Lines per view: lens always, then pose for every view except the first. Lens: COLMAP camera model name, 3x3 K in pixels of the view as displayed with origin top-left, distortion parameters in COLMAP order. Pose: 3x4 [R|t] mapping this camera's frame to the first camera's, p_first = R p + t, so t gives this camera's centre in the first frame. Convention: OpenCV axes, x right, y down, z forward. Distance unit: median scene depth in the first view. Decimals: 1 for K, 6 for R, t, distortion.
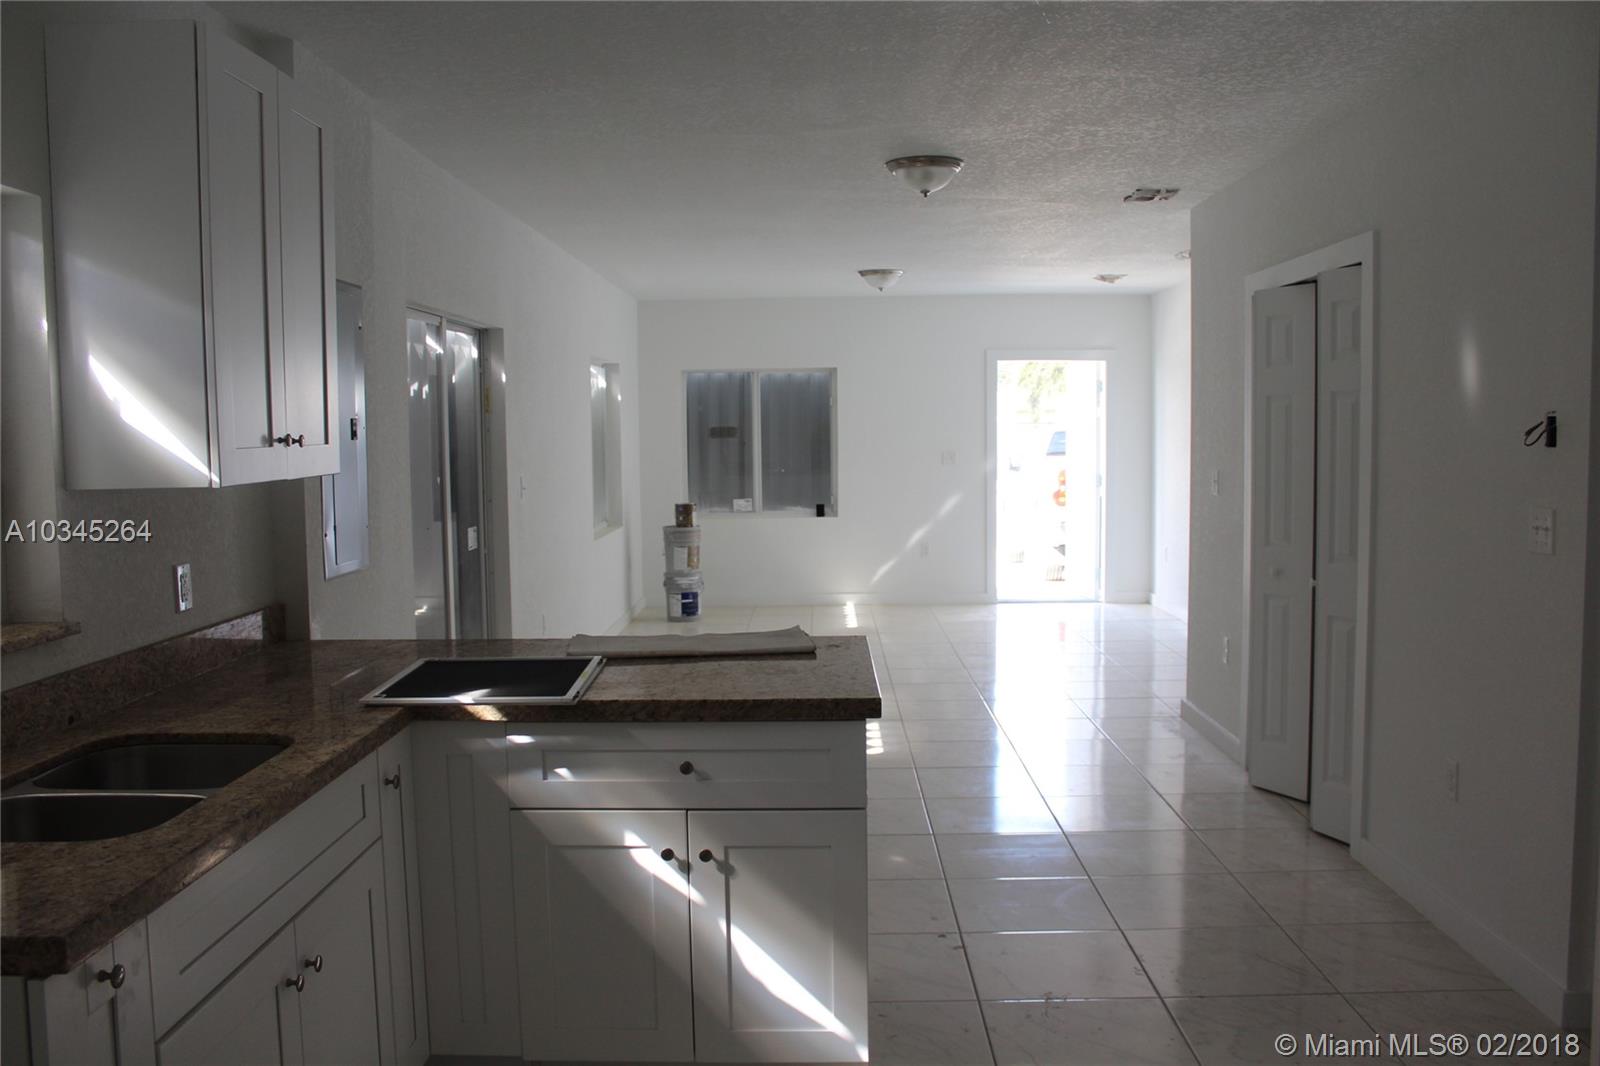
lens RADIAL K [[1310.4, 0, 800.0], [0, 1310.4, 533.0], [0, 0, 1]] dist [-0.091159, 0.099745]
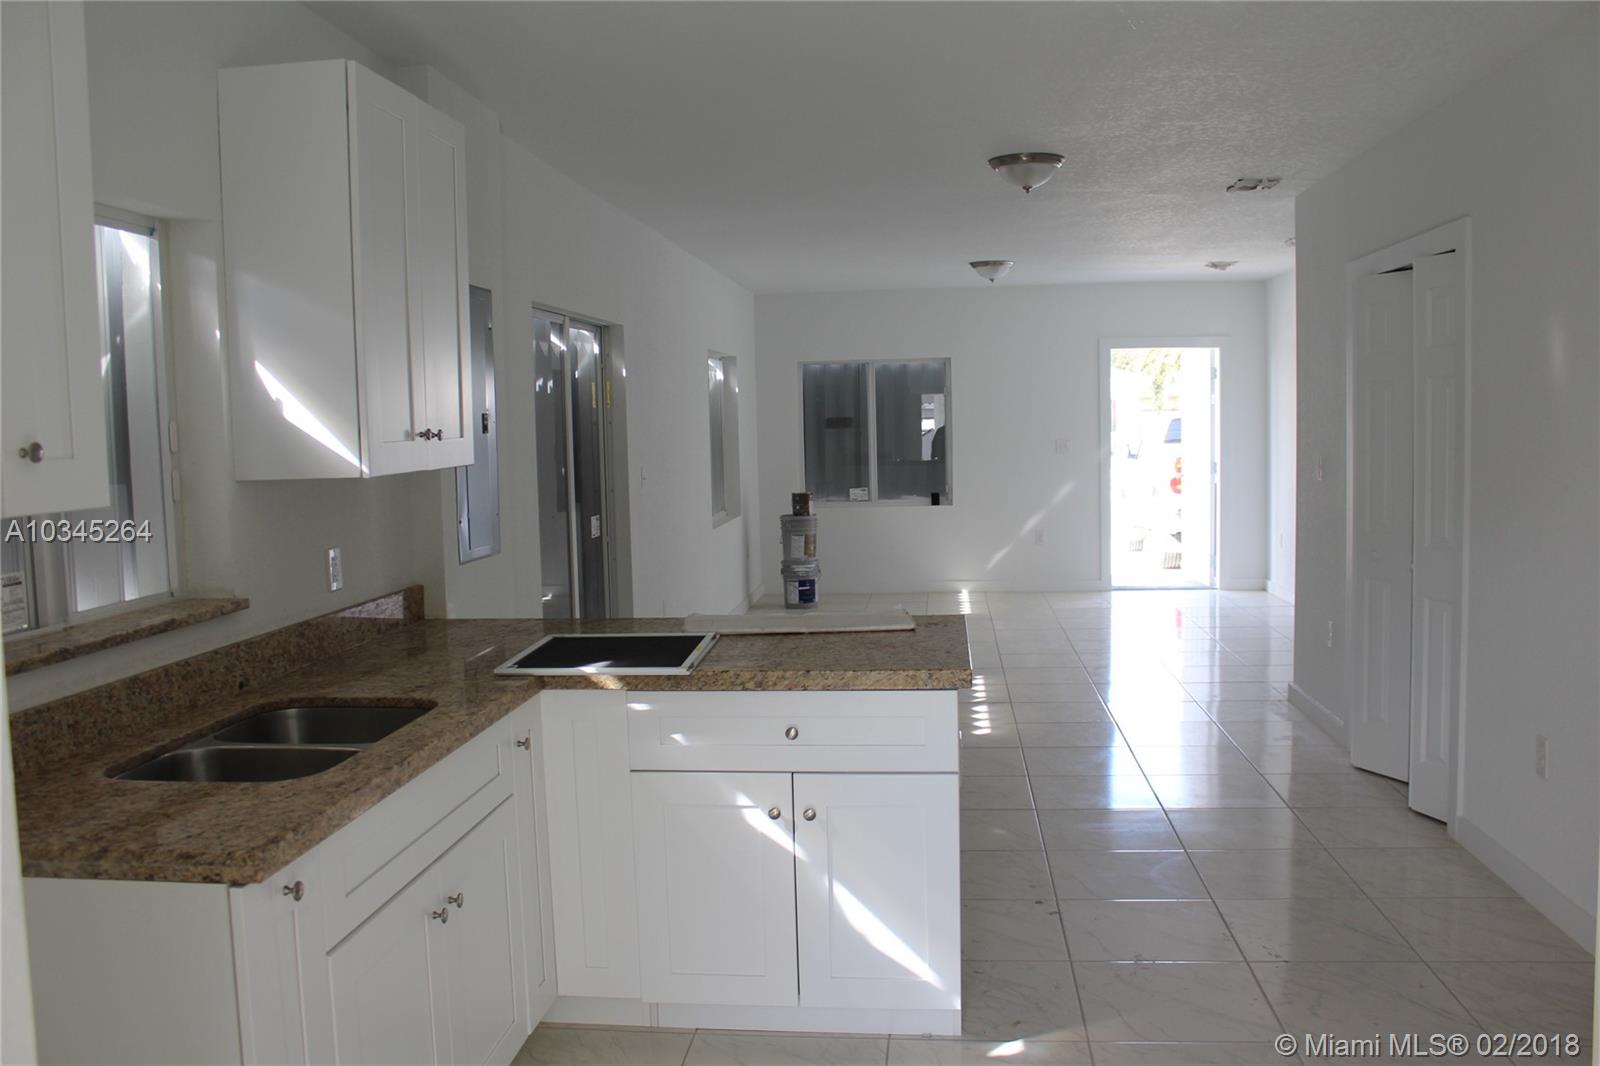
lens RADIAL K [[1306.2, 0, 833.4], [0, 1306.2, 528.4], [0, 0, 1]] dist [-0.035573, 0.004443]
pose [[0.997824, -0.004229, -0.065794, 0.010373], [0.004524, 0.999980, 0.004322, 0.002480], [0.065774, -0.004610, 0.997824, -0.041158]]
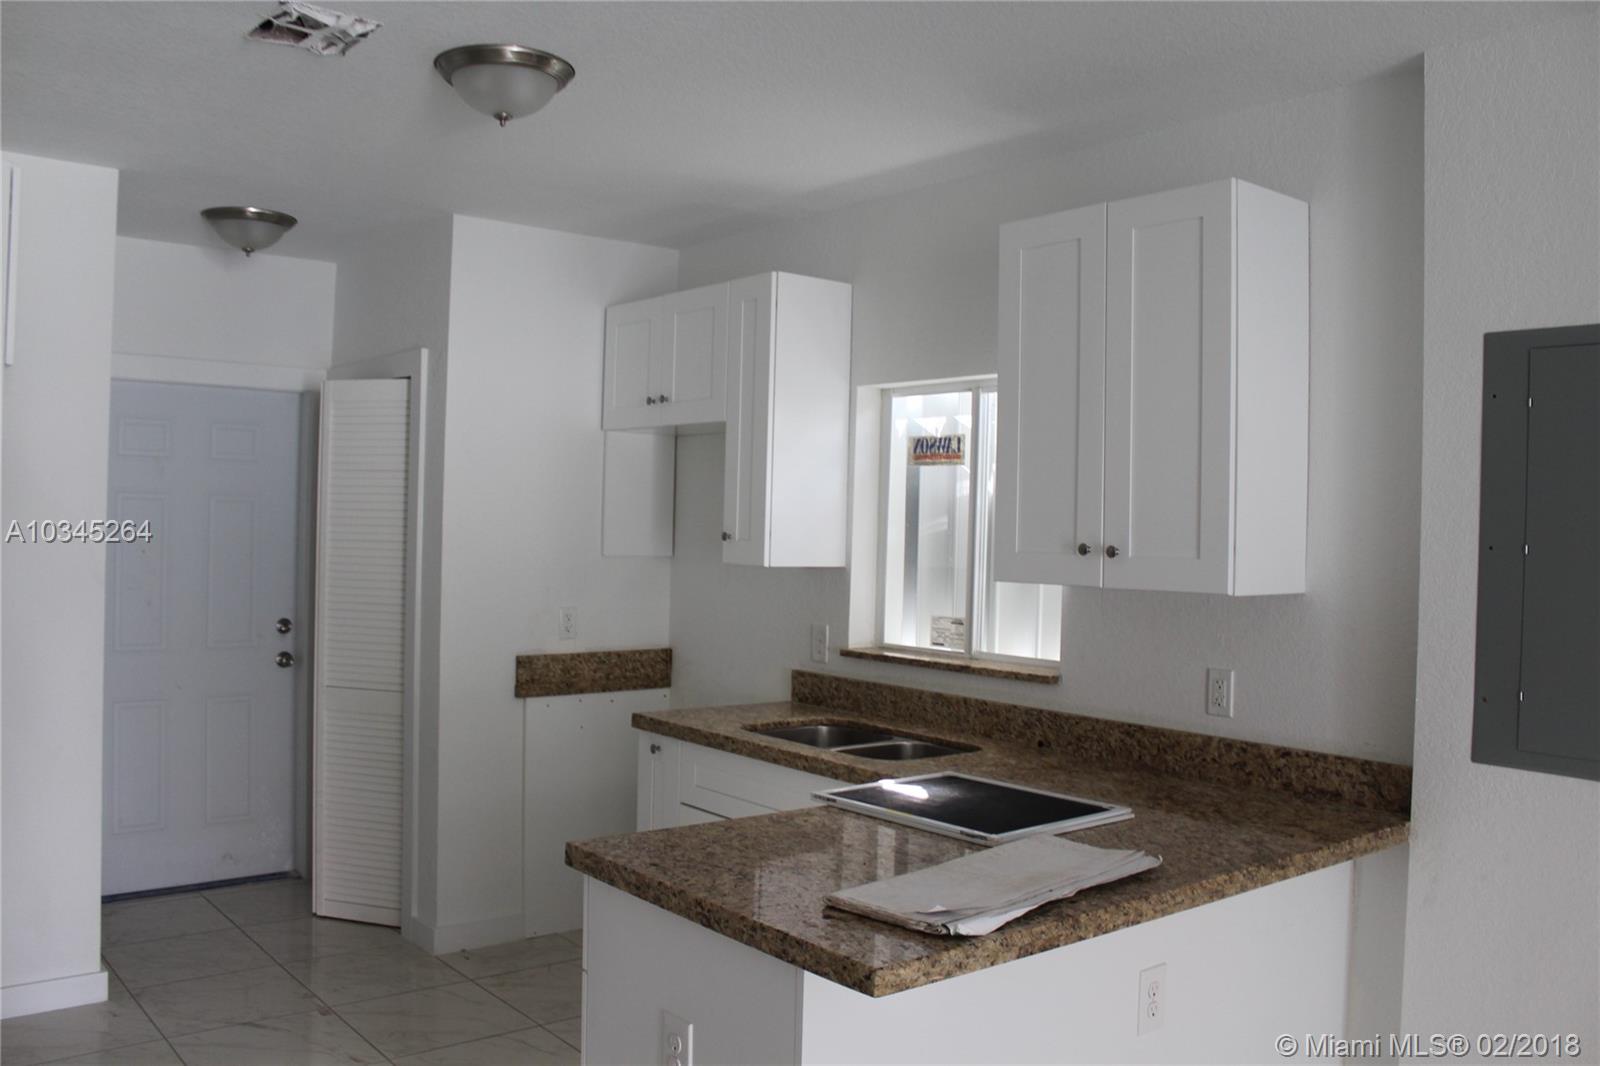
lens RADIAL K [[1306.2, 0, 833.4], [0, 1306.2, 528.4], [0, 0, 1]] dist [-0.035573, 0.004443]
pose [[-0.764401, 0.000452, -0.644741, 0.222479], [-0.056153, 0.996153, 0.067273, -0.073235], [0.642291, 0.087628, -0.761435, 0.829337]]
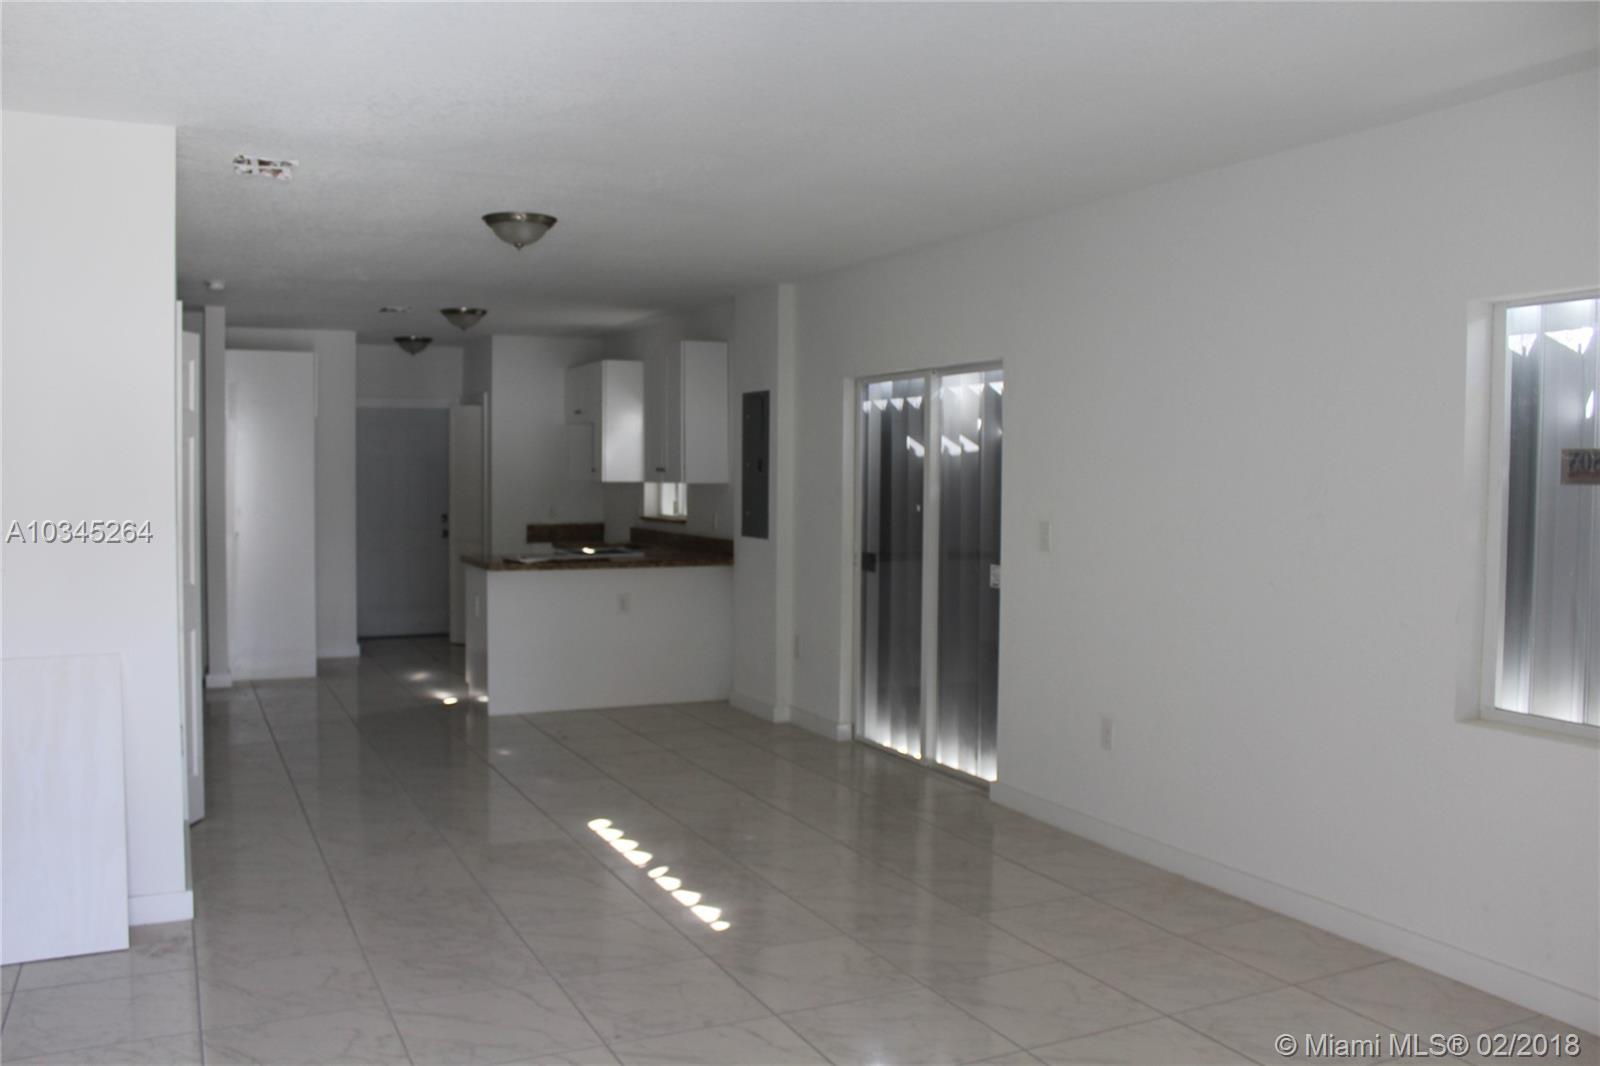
lens RADIAL K [[1306.2, 0, 833.4], [0, 1306.2, 528.4], [0, 0, 1]] dist [-0.035573, 0.004443]
pose [[-0.877928, 0.021122, -0.478326, 0.349164], [-0.034031, 0.993747, 0.106344, -0.132442], [0.477582, 0.109640, -0.871720, 1.866326]]
